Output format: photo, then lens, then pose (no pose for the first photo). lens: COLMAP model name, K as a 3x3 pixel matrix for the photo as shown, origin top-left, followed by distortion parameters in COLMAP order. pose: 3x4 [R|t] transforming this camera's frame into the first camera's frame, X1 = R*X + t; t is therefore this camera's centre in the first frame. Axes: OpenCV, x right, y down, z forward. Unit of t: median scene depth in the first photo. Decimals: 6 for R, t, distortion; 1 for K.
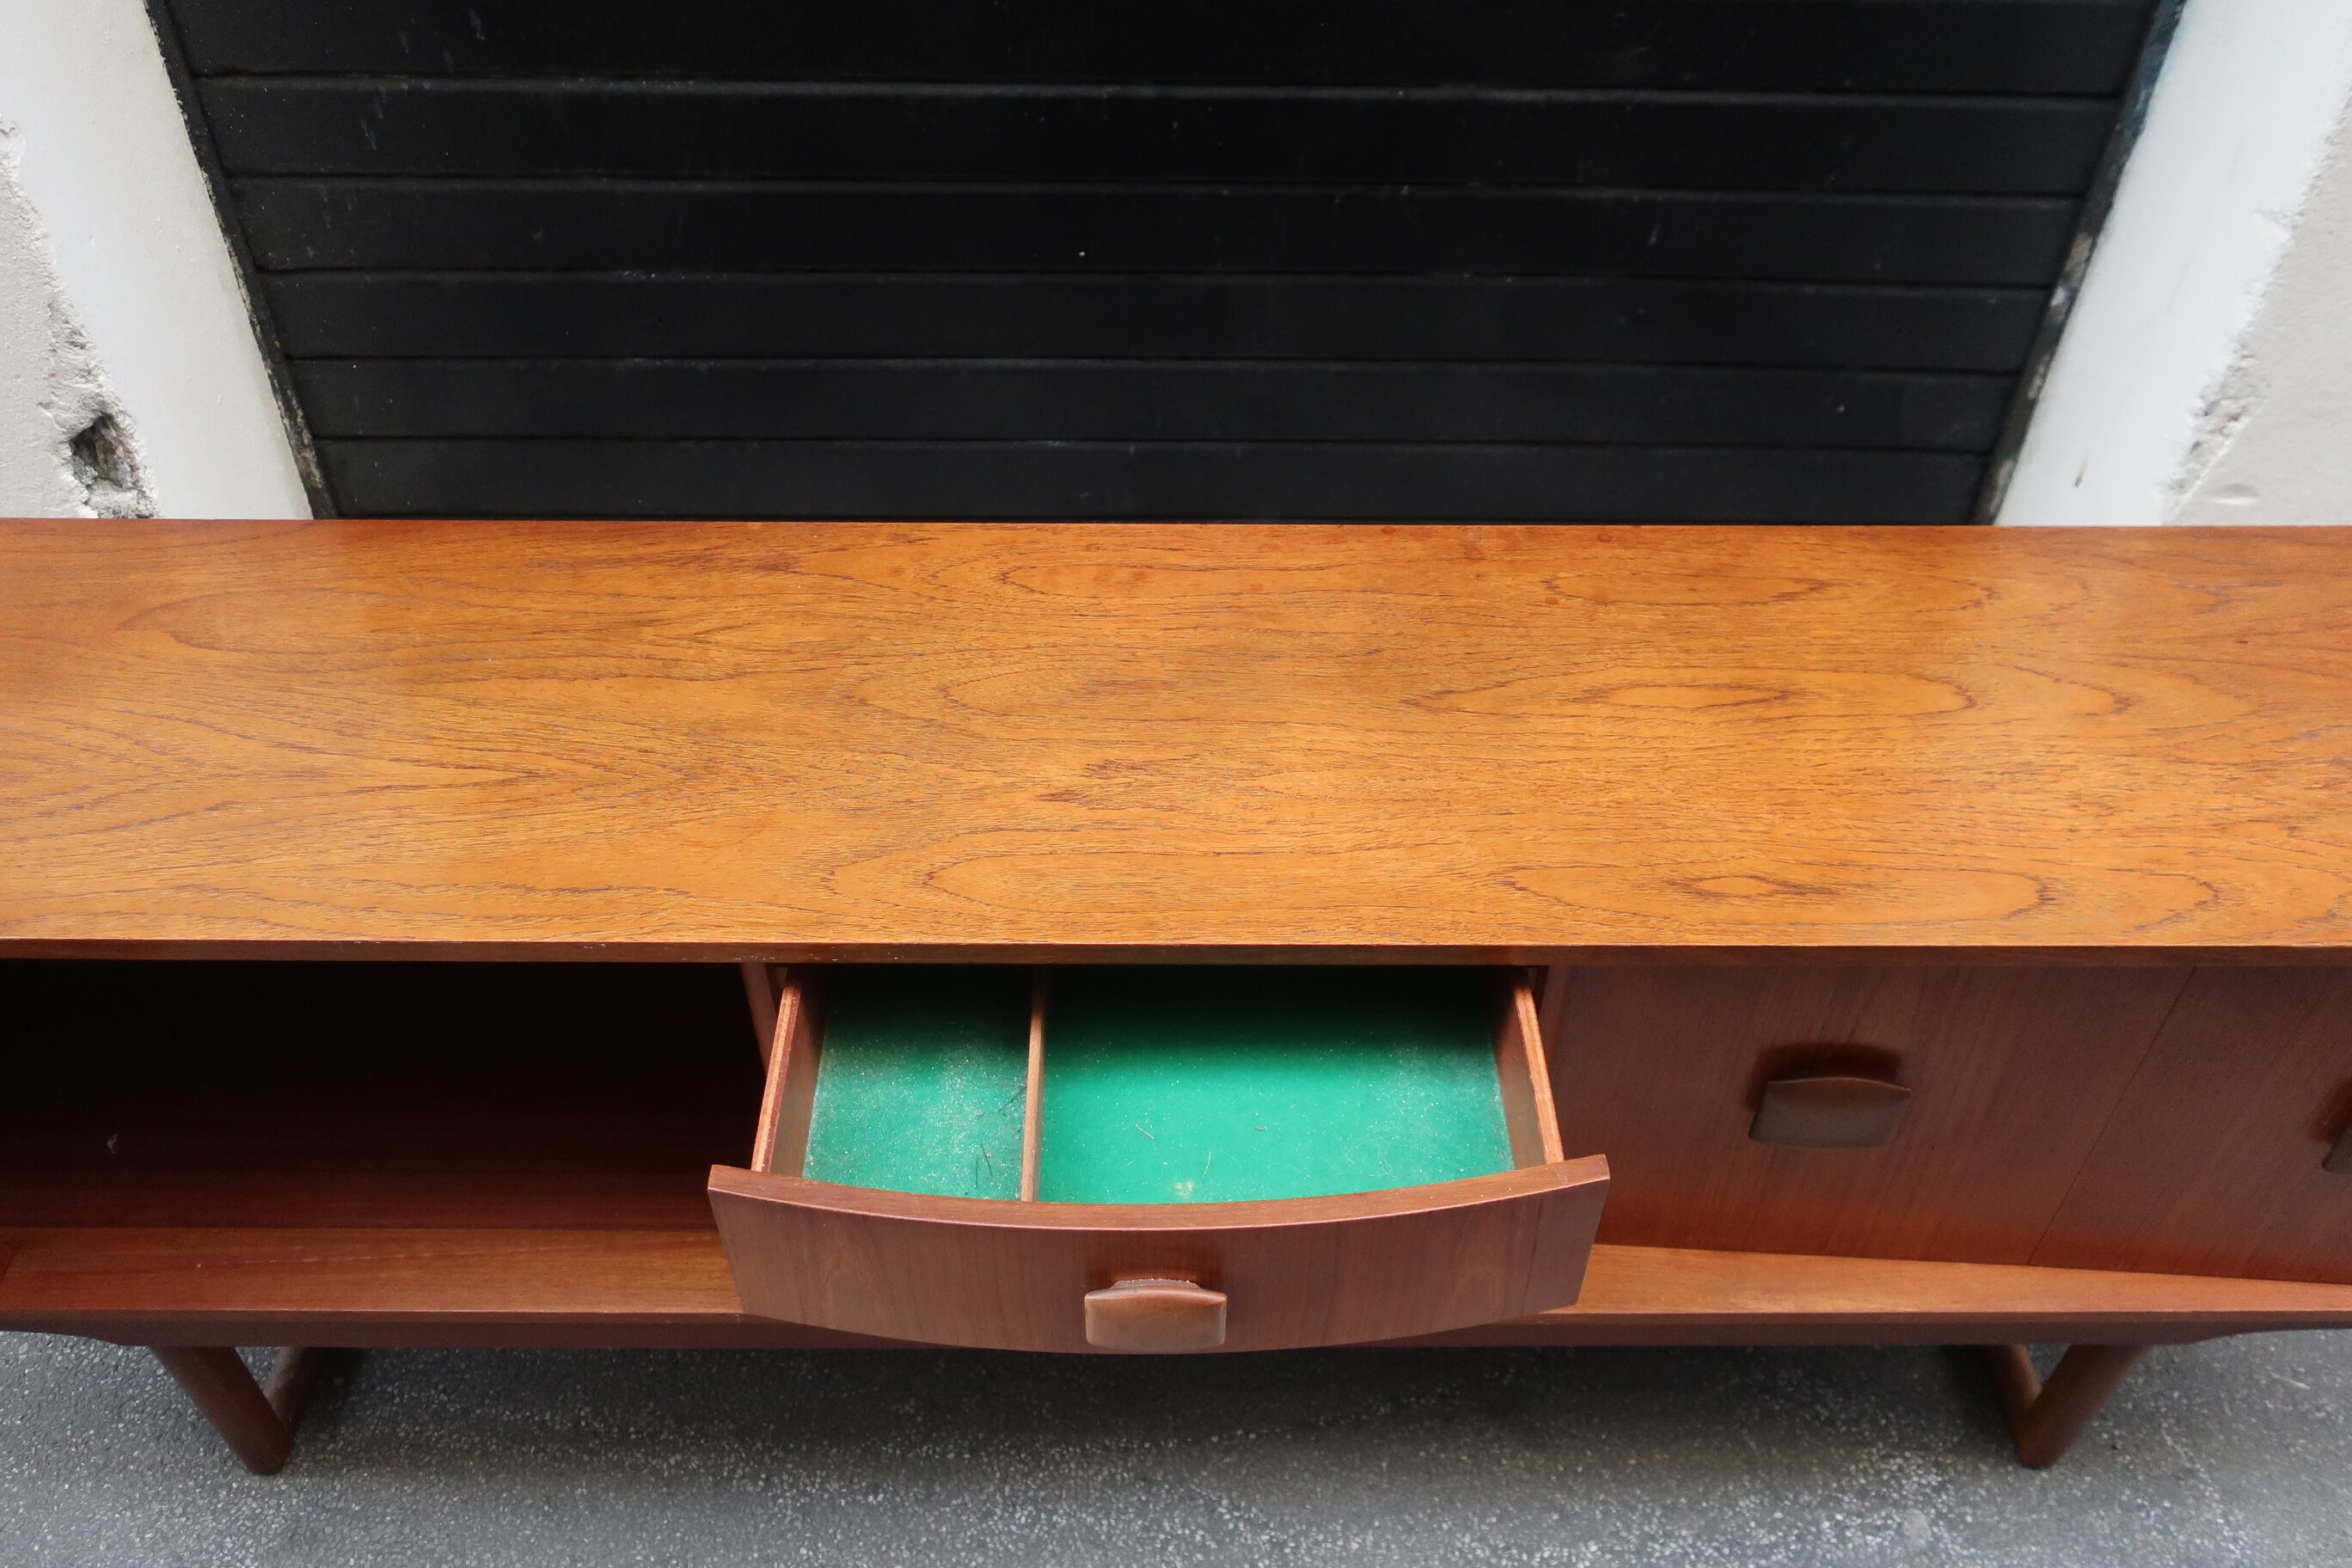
lens RADIAL K [[1855.7, 0, 1165.7], [0, 1855.7, 783.1], [0, 0, 1]] dist [-0.002671, 0.004965]
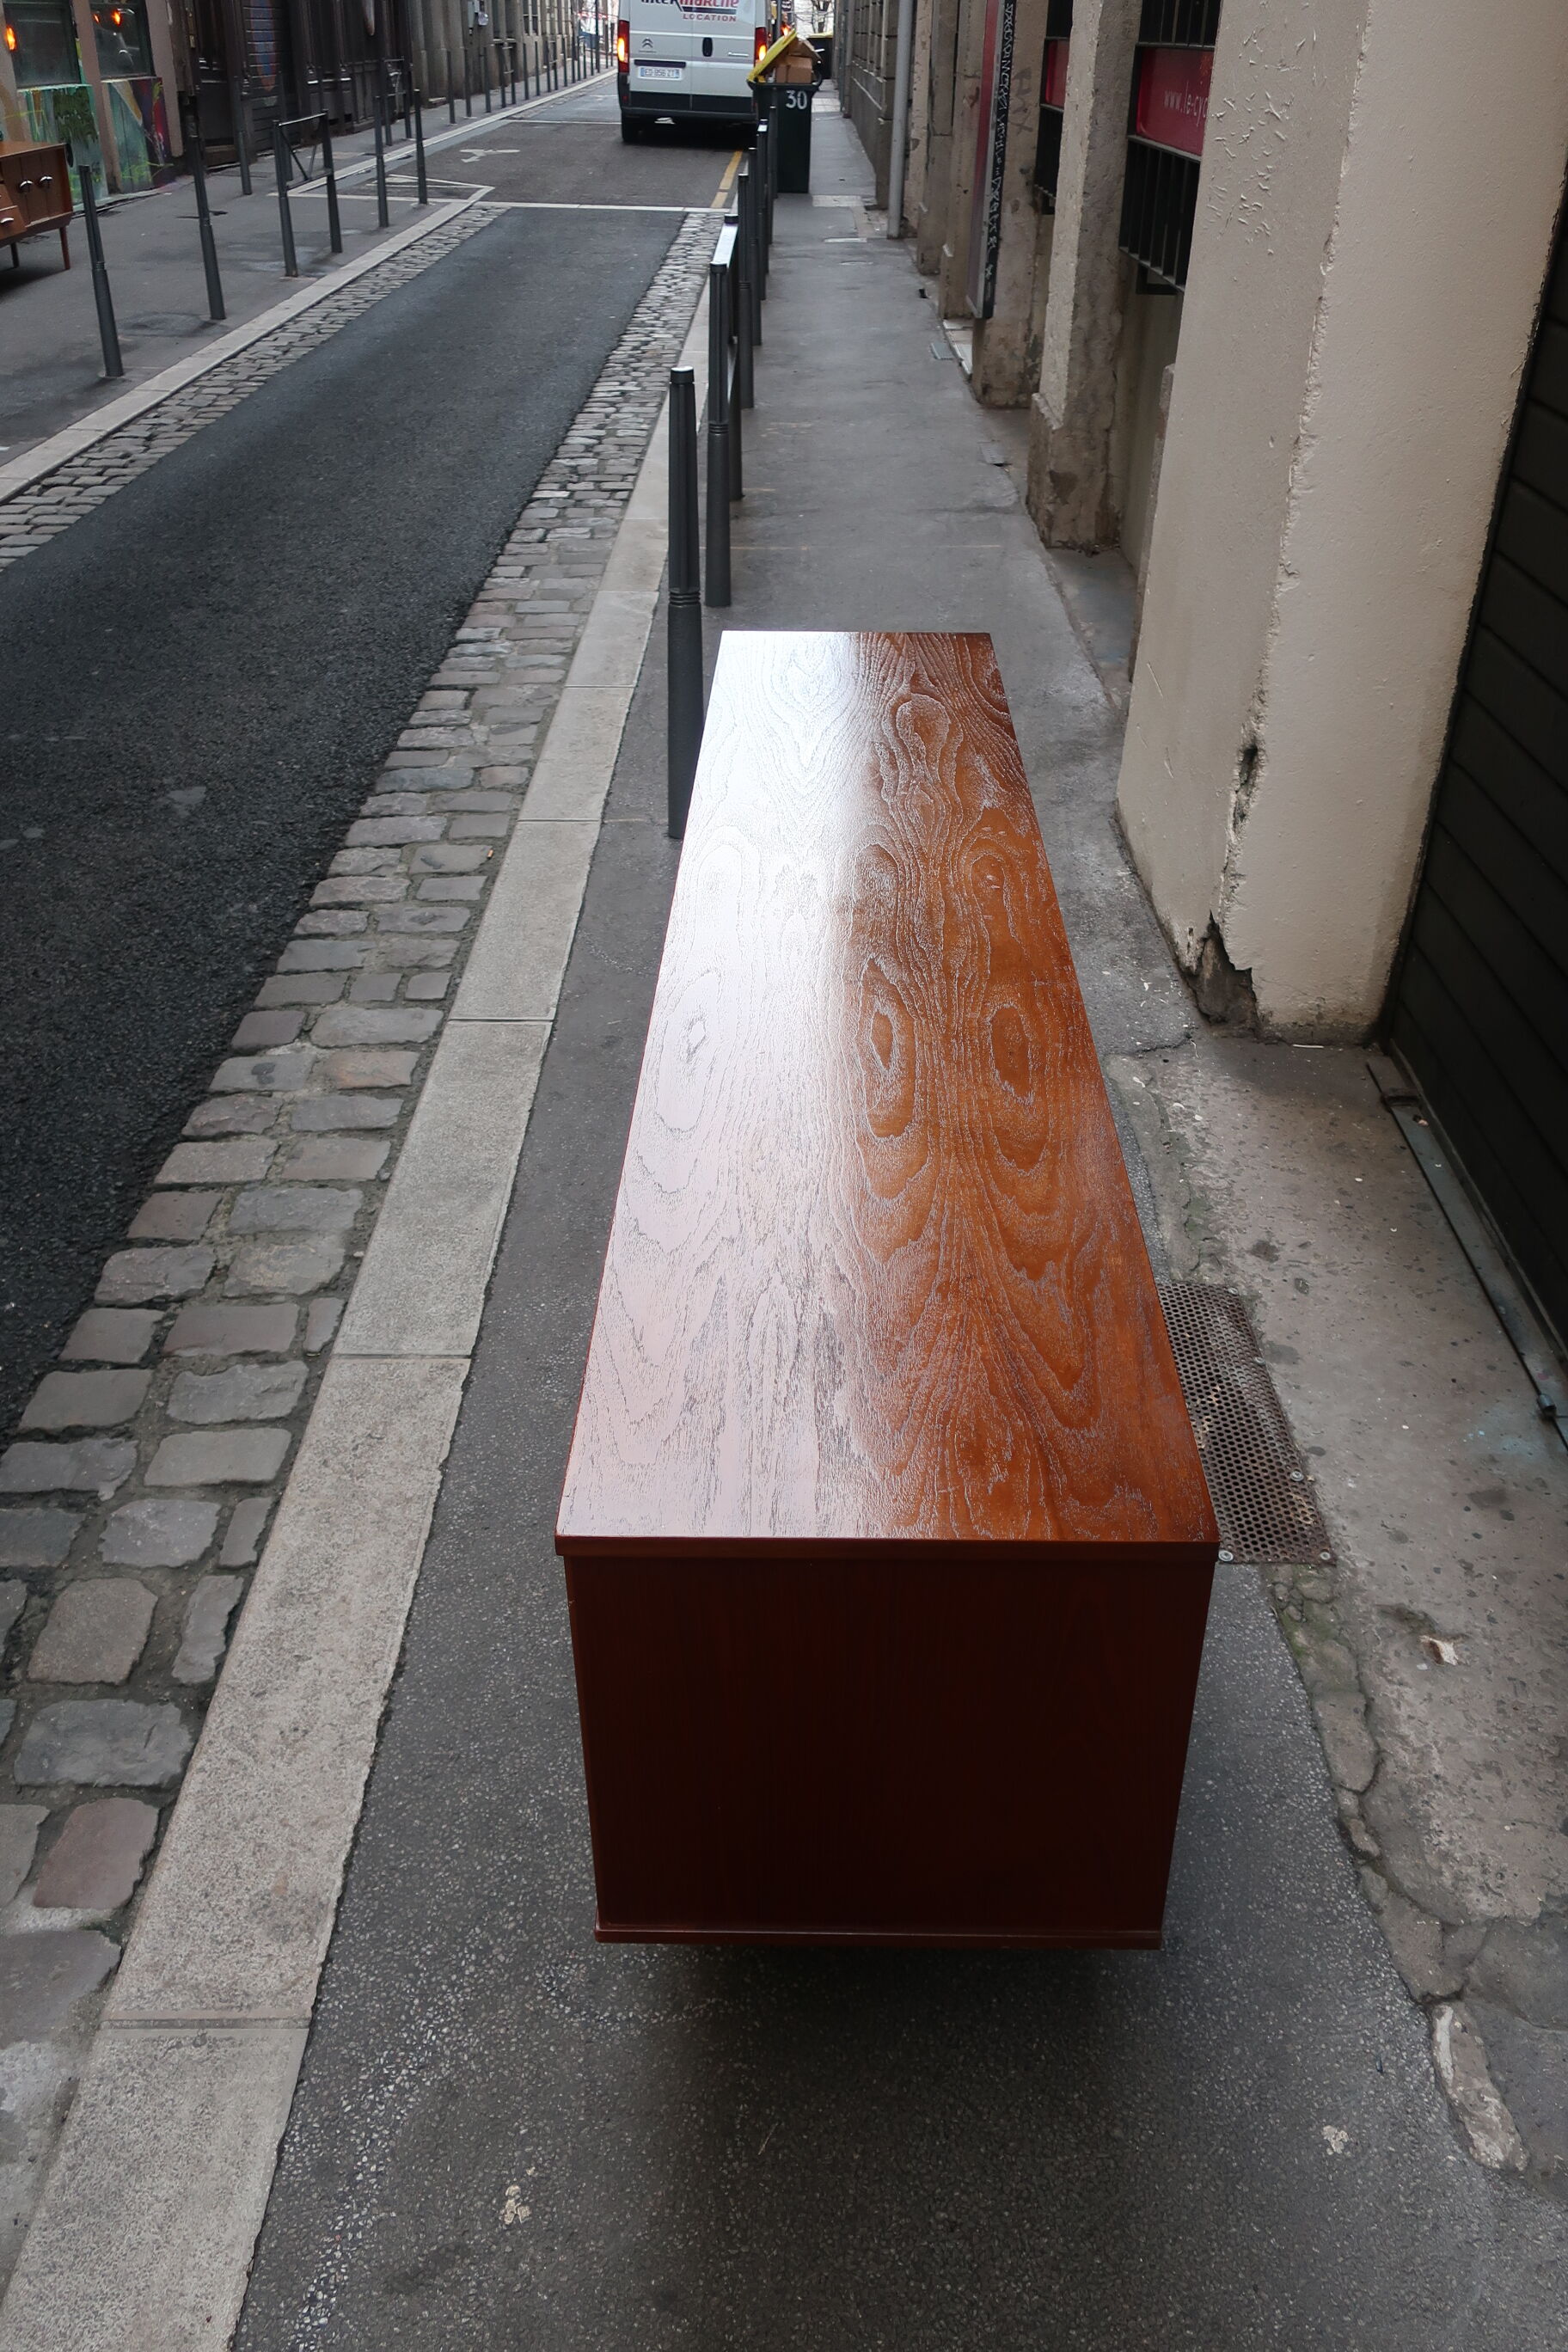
lens RADIAL K [[1855.7, 0, 771.9], [0, 1855.7, 1165.0], [0, 0, 1]] dist [-0.002671, 0.004965]
pose [[-0.027261, 0.519733, -0.853894, 1.397551], [-0.671564, 0.623209, 0.400764, -0.452818], [0.740444, 0.584370, 0.332045, 0.467672]]
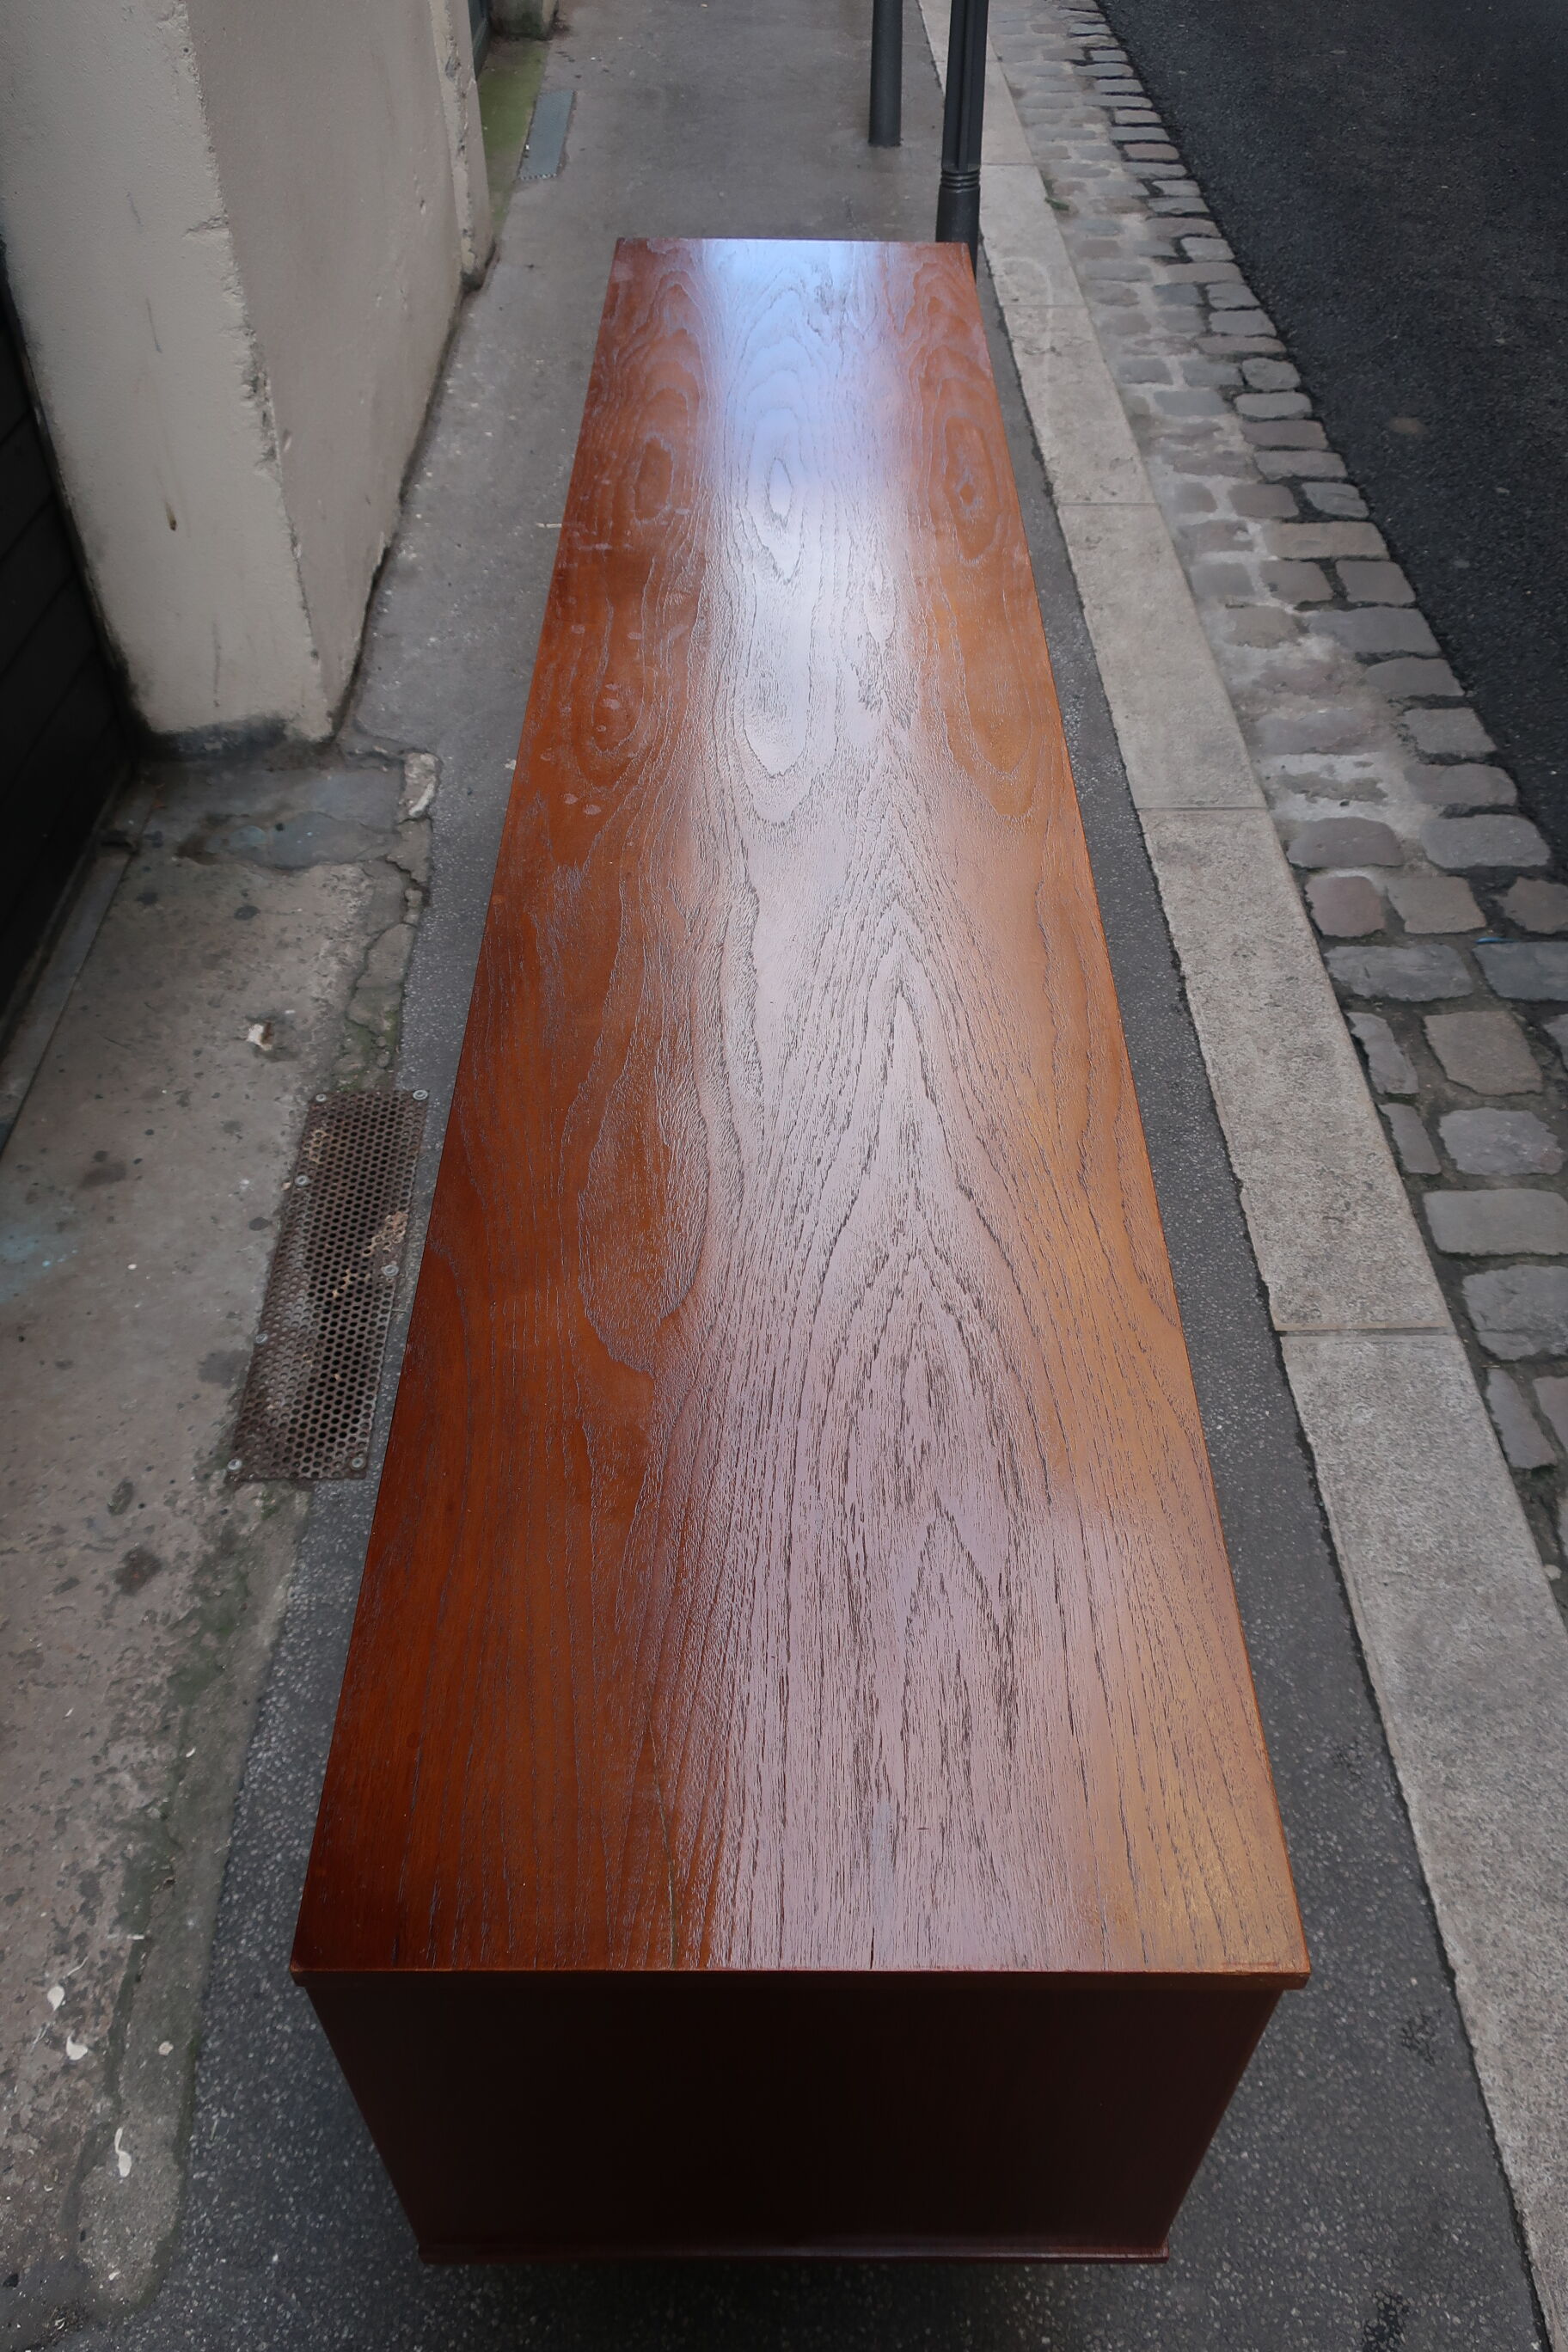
lens RADIAL K [[1855.7, 0, 802.0], [0, 1855.7, 1172.2], [0, 0, 1]] dist [-0.002671, 0.004965]
pose [[-0.007232, -0.704458, 0.709709, -0.988139], [0.667927, 0.524785, 0.527707, -0.460618], [-0.744192, 0.477850, 0.466731, 0.515232]]
